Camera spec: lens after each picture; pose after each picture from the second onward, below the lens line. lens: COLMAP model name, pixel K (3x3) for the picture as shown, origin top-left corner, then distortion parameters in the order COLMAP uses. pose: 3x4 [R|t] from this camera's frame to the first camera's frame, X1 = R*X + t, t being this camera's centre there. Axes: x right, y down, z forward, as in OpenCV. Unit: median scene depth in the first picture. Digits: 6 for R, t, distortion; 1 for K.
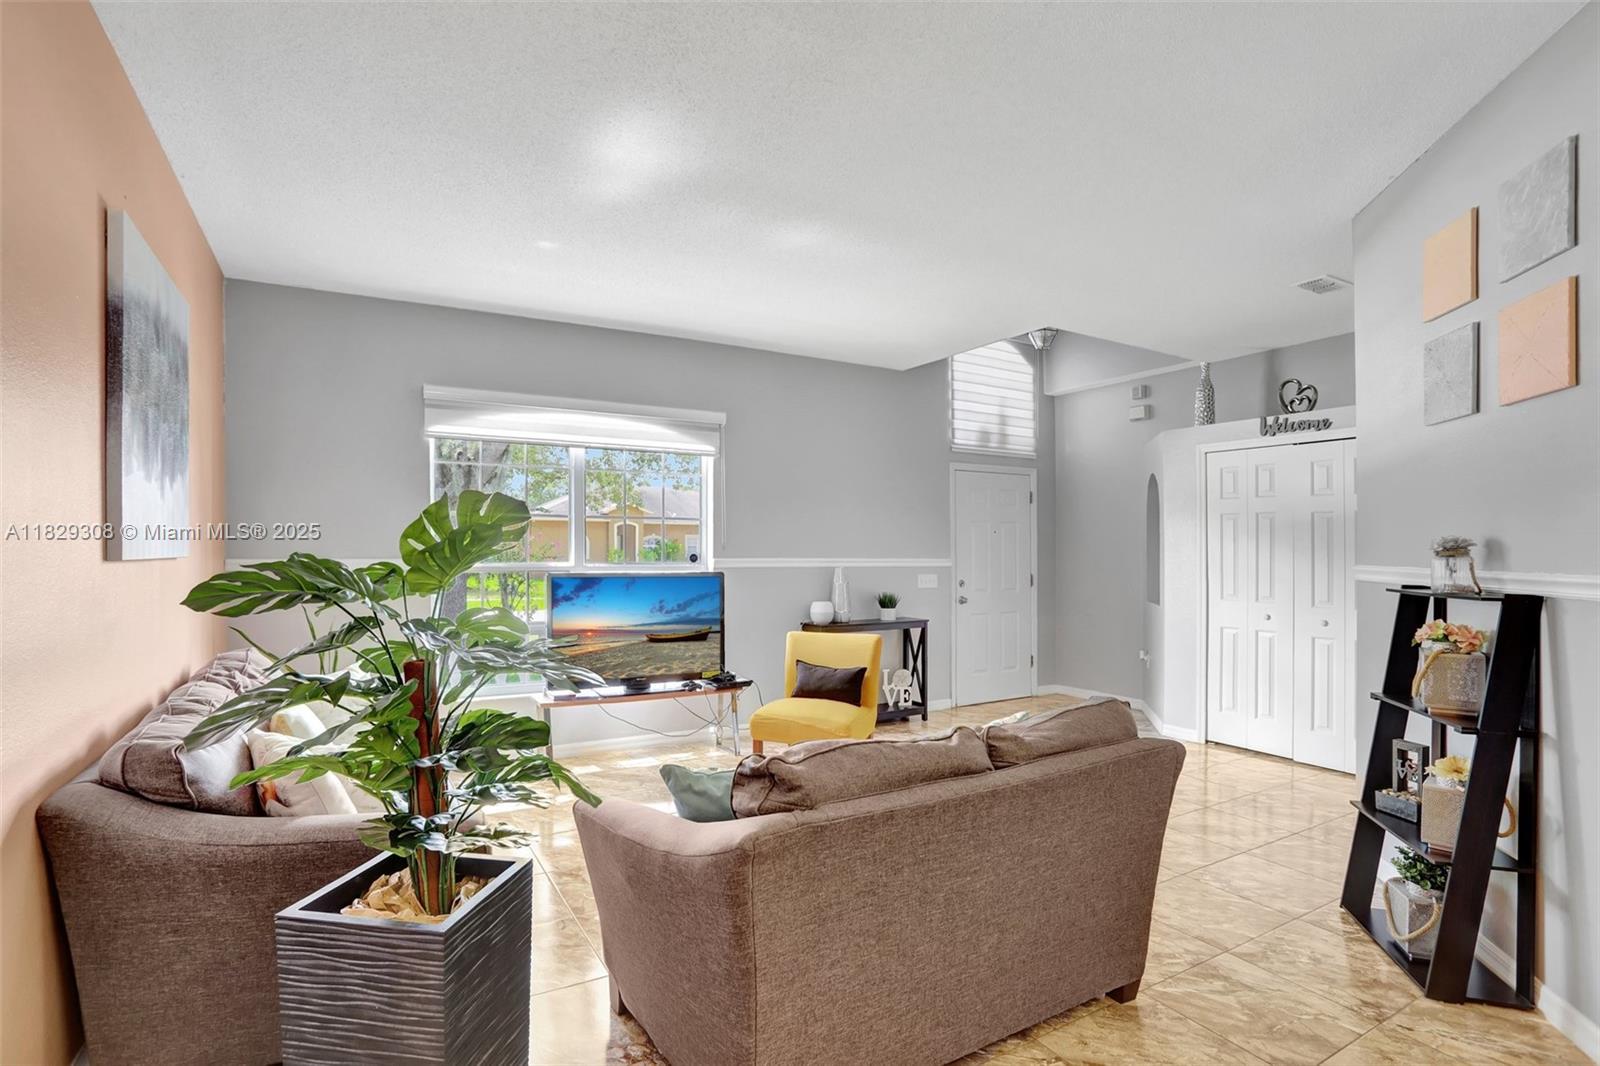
lens RADIAL K [[773.5, 0, 791.3], [0, 773.5, 544.9], [0, 0, 1]] dist [-0.094312, 0.044060]
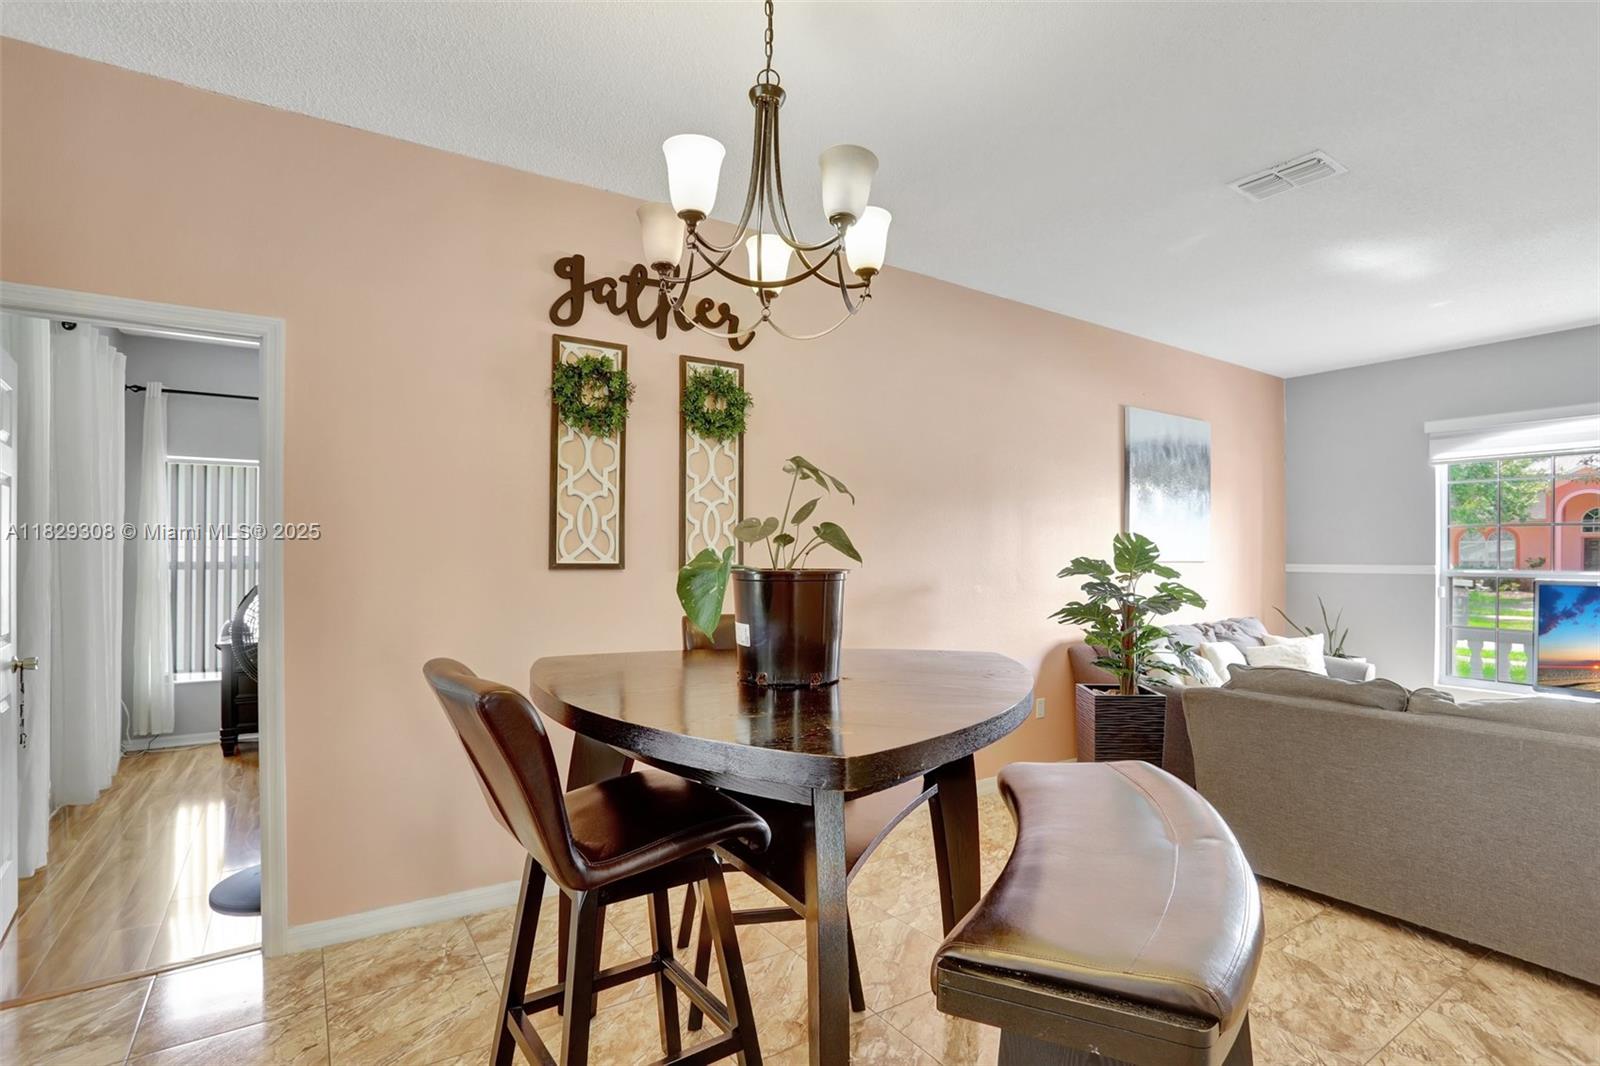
lens RADIAL K [[773.5, 0, 791.3], [0, 773.5, 544.9], [0, 0, 1]] dist [-0.094312, 0.044060]
pose [[0.051695, -0.013309, -0.998574, 0.532822], [-0.000382, 0.999911, -0.013346, 0.001095], [0.998663, 0.001072, 0.051685, -0.062182]]
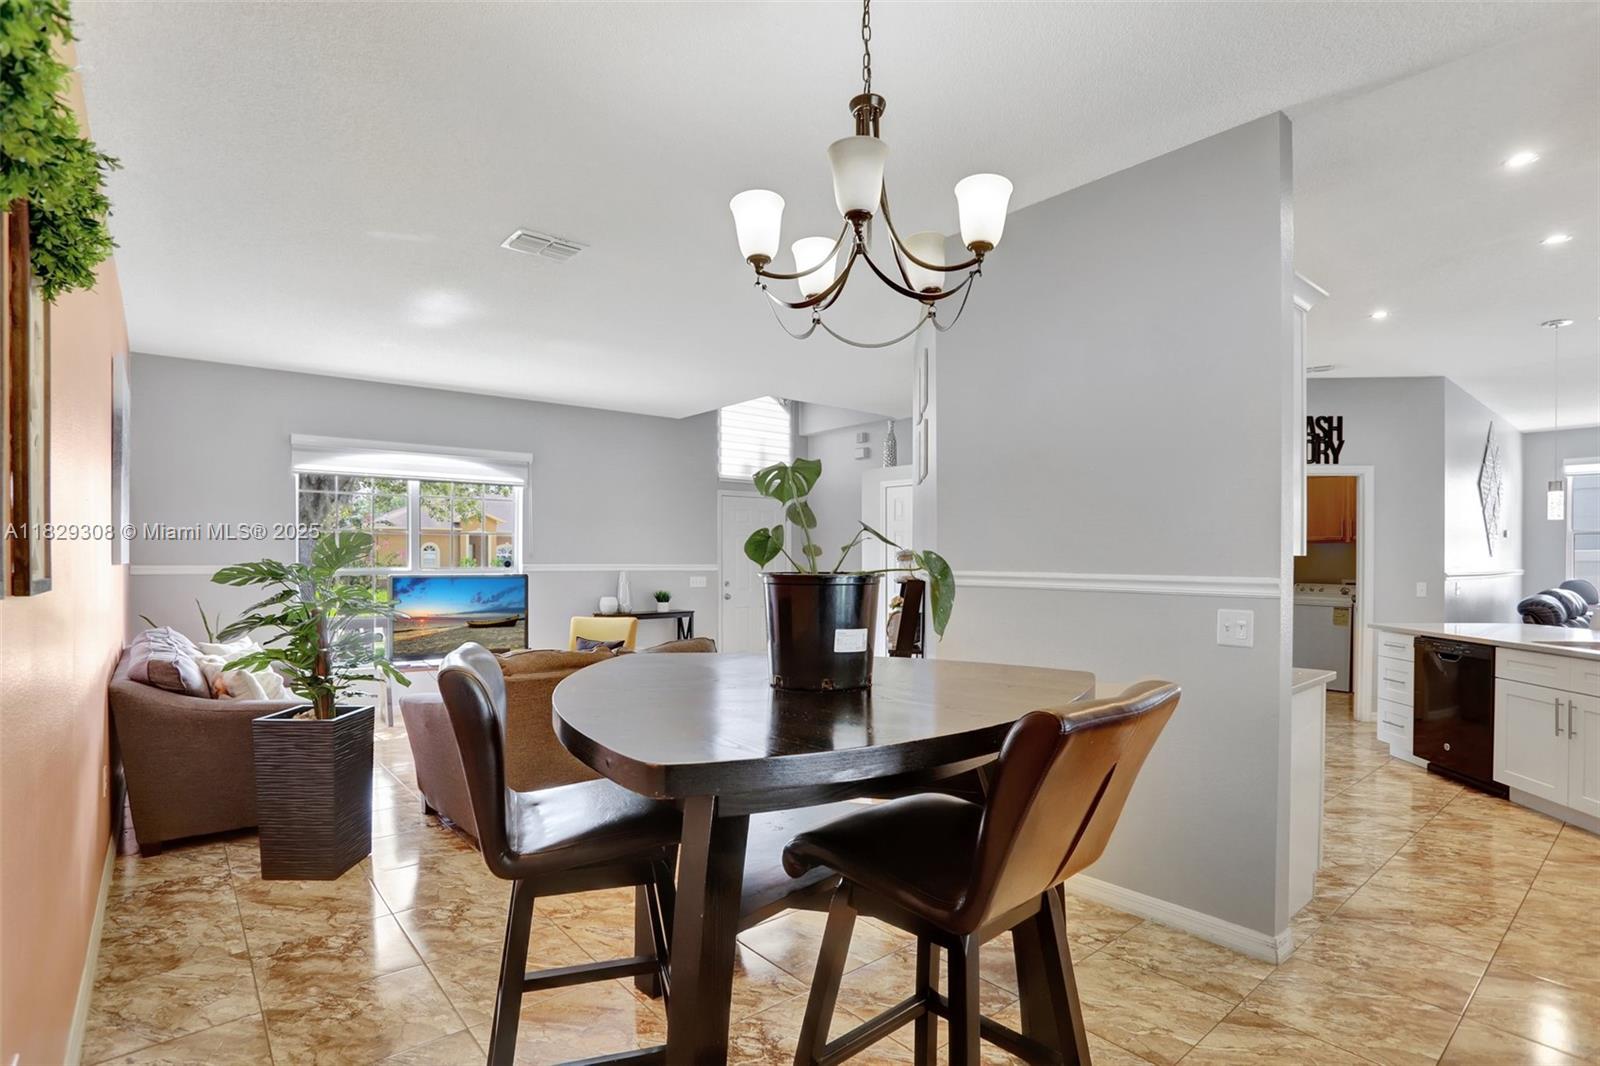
lens RADIAL K [[786.1, 0, 777.2], [0, 786.1, 558.0], [0, 0, 1]] dist [-0.040938, 0.000476]
pose [[0.988880, -0.000643, 0.148717, 0.132237], [-0.000291, 0.999980, 0.006262, -0.001473], [-0.148718, -0.006236, 0.988860, -0.386482]]
